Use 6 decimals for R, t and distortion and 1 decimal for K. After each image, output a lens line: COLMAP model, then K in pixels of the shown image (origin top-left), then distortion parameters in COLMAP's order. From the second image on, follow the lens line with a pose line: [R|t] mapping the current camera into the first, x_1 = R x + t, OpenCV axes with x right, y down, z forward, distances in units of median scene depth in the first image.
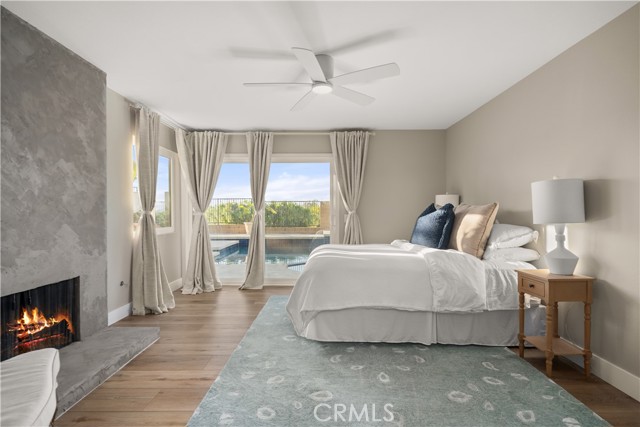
lens RADIAL K [[308.4, 0, 320.4], [0, 308.4, 216.0], [0, 0, 1]] dist [0.003087, 0.000141]
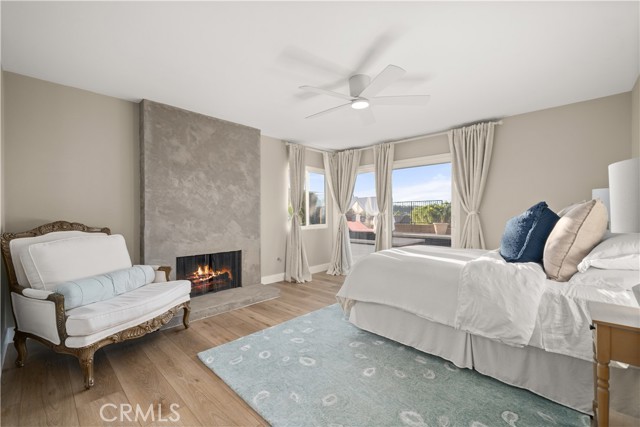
lens RADIAL K [[276.6, 0, 322.3], [0, 276.6, 215.8], [0, 0, 1]] dist [0.003387, 0.000403]
pose [[0.723599, 0.005504, -0.690198, 0.599322], [-0.008098, 0.999967, -0.000515, -0.002470], [0.690173, 0.005962, 0.723620, 0.169849]]
